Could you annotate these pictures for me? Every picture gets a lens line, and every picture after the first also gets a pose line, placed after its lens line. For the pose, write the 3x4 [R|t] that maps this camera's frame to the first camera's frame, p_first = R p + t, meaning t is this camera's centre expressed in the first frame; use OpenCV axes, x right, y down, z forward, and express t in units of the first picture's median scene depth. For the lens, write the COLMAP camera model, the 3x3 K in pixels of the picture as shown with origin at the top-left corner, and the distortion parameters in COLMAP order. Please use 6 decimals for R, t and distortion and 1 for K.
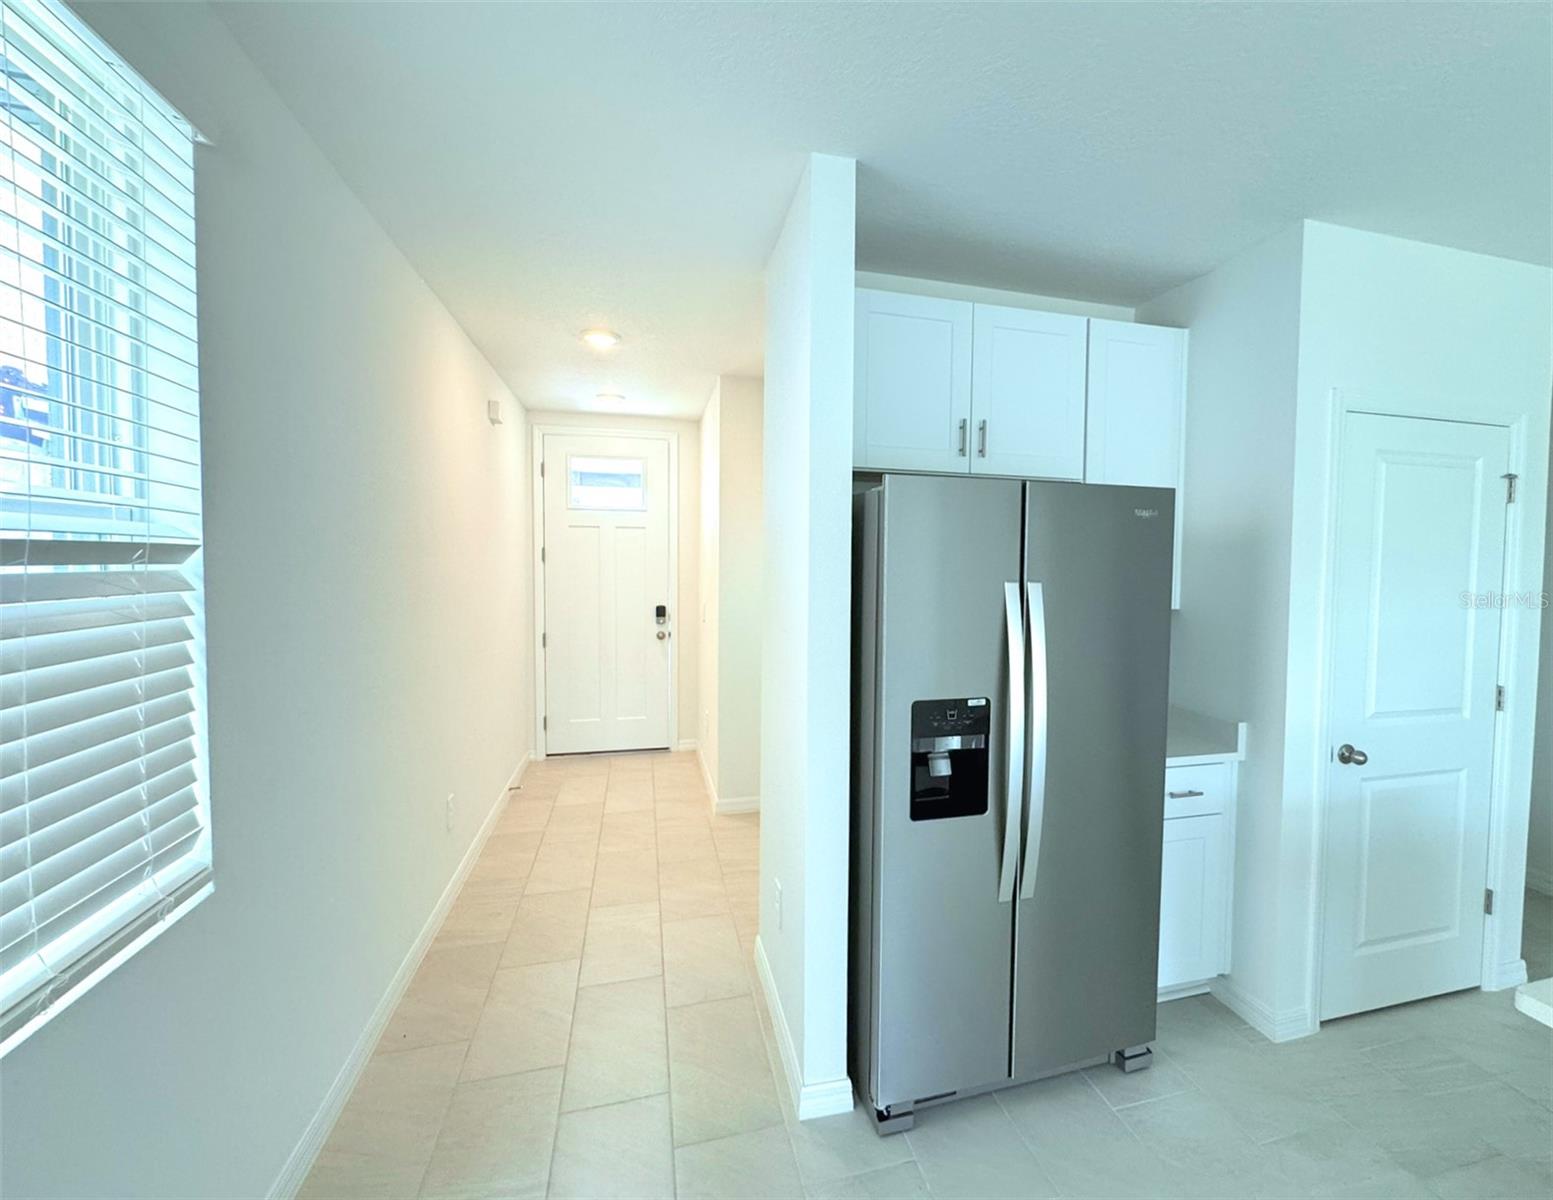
lens RADIAL K [[642.8, 0, 856.4], [0, 642.8, 597.0], [0, 0, 1]] dist [-0.003272, -0.000178]
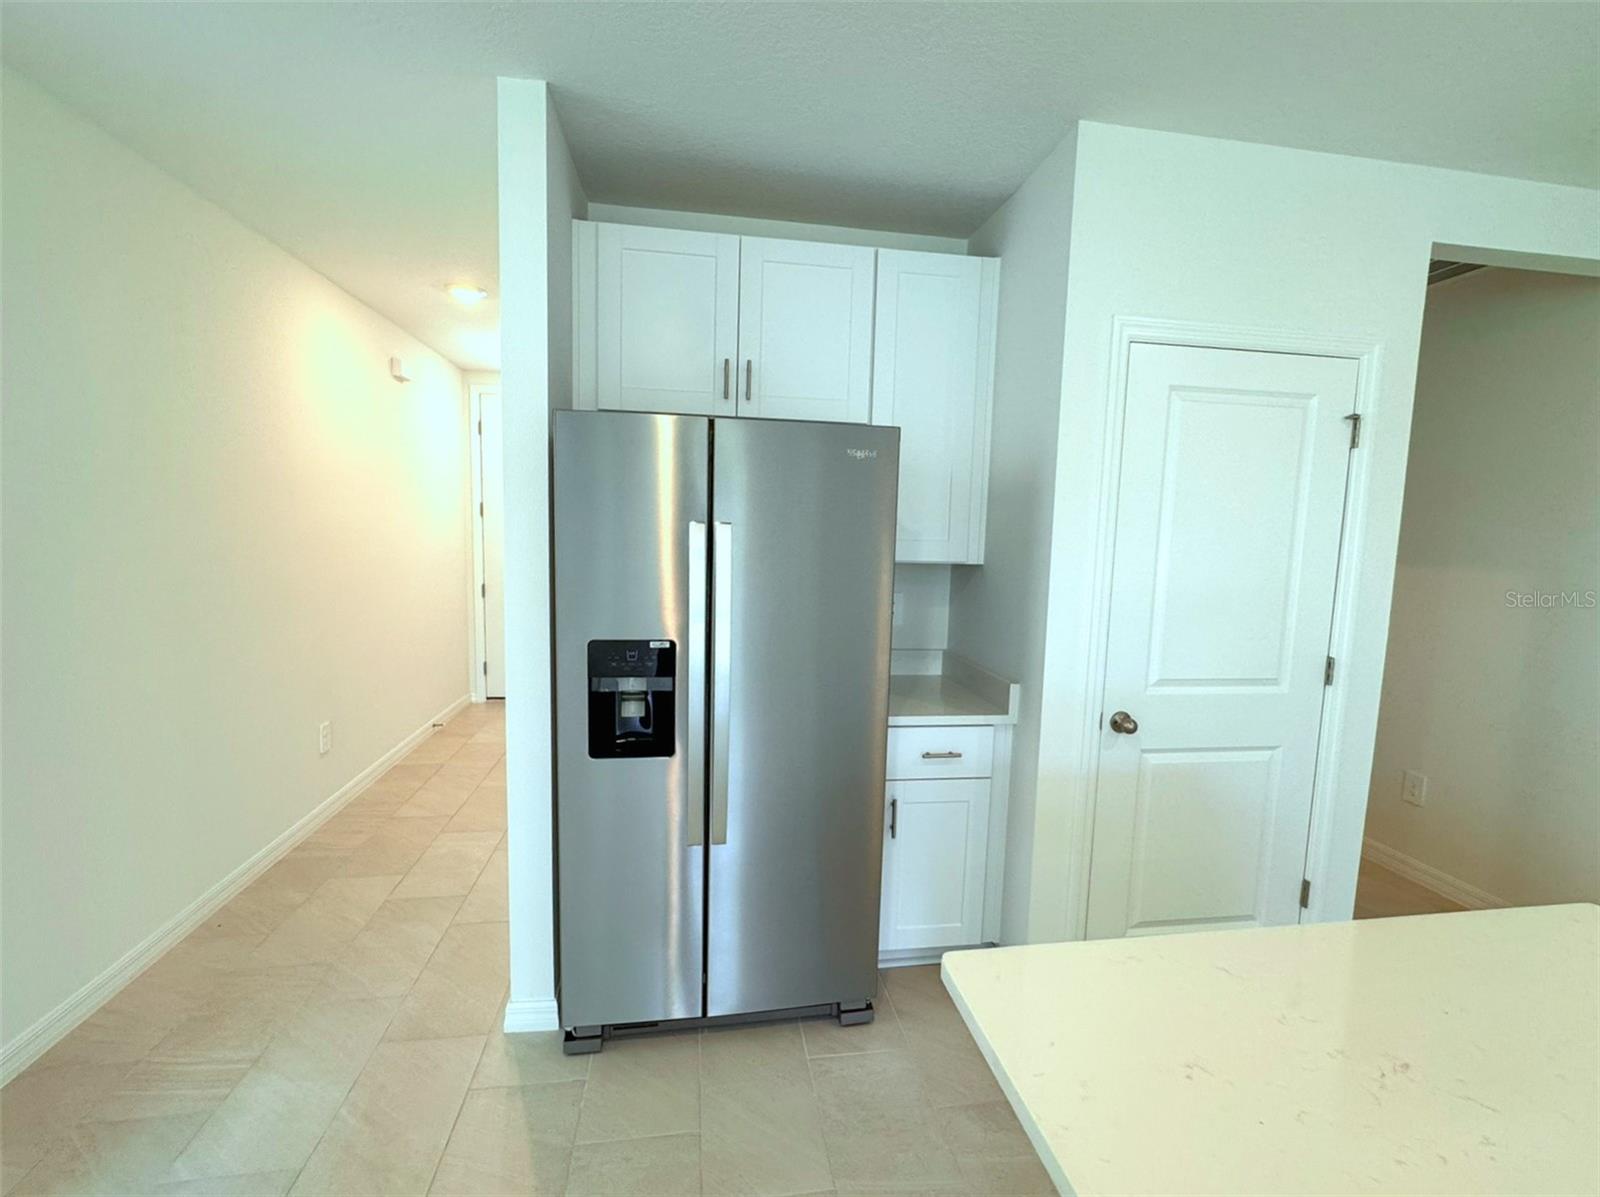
lens RADIAL K [[638.8, 0, 800.0], [0, 638.8, 598.5], [0, 0, 1]] dist [-0.002915, 0.000151]
pose [[0.992297, 0.028565, -0.120541, 0.411852], [-0.022102, 0.998263, 0.054616, 0.027541], [0.121892, -0.051531, 0.991205, 0.044213]]
